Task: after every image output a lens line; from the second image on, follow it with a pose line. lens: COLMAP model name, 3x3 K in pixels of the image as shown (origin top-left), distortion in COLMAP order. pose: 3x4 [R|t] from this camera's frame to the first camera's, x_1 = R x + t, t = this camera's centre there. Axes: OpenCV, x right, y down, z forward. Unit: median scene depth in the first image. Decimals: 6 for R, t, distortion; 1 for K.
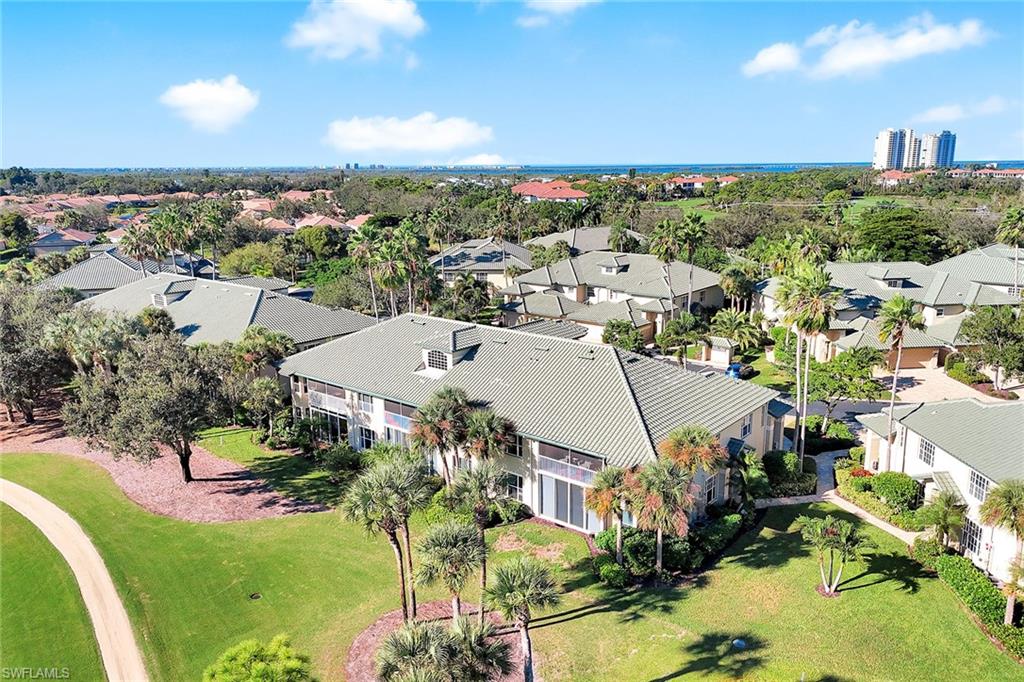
lens RADIAL K [[746.1, 0, 512.0], [0, 746.1, 341.0], [0, 0, 1]] dist [0.040023, -0.006034]
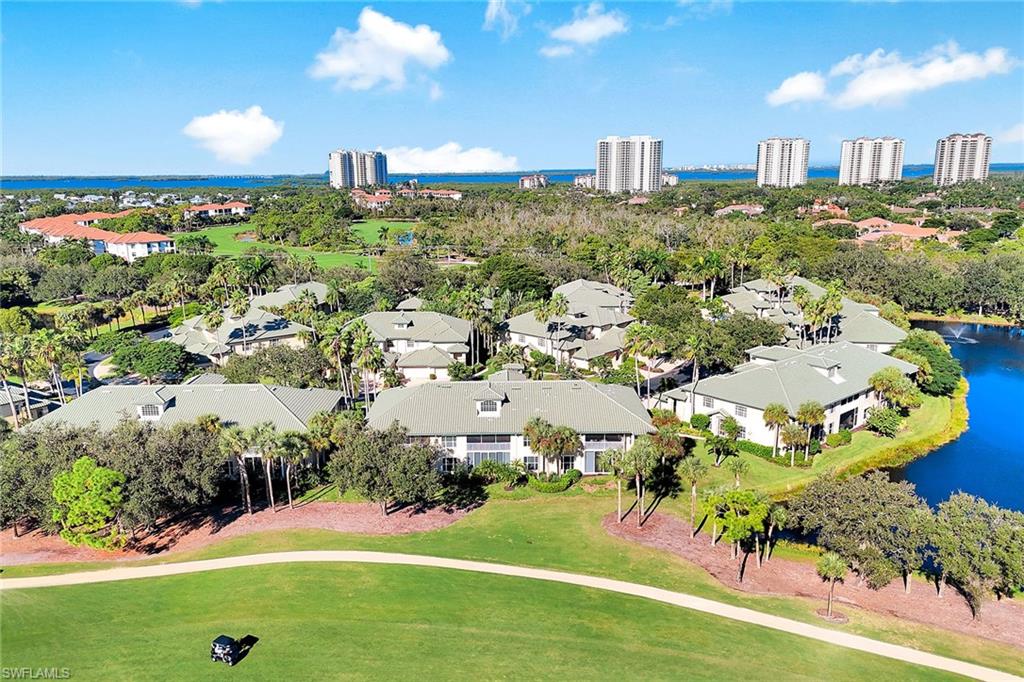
lens RADIAL K [[746.1, 0, 512.0], [0, 746.1, 341.0], [0, 0, 1]] dist [0.040023, -0.006034]
pose [[0.771215, -0.136920, 0.621676, -1.077051], [0.145911, 0.988616, 0.036726, -0.171601], [-0.619627, 0.062386, 0.782413, -0.341748]]
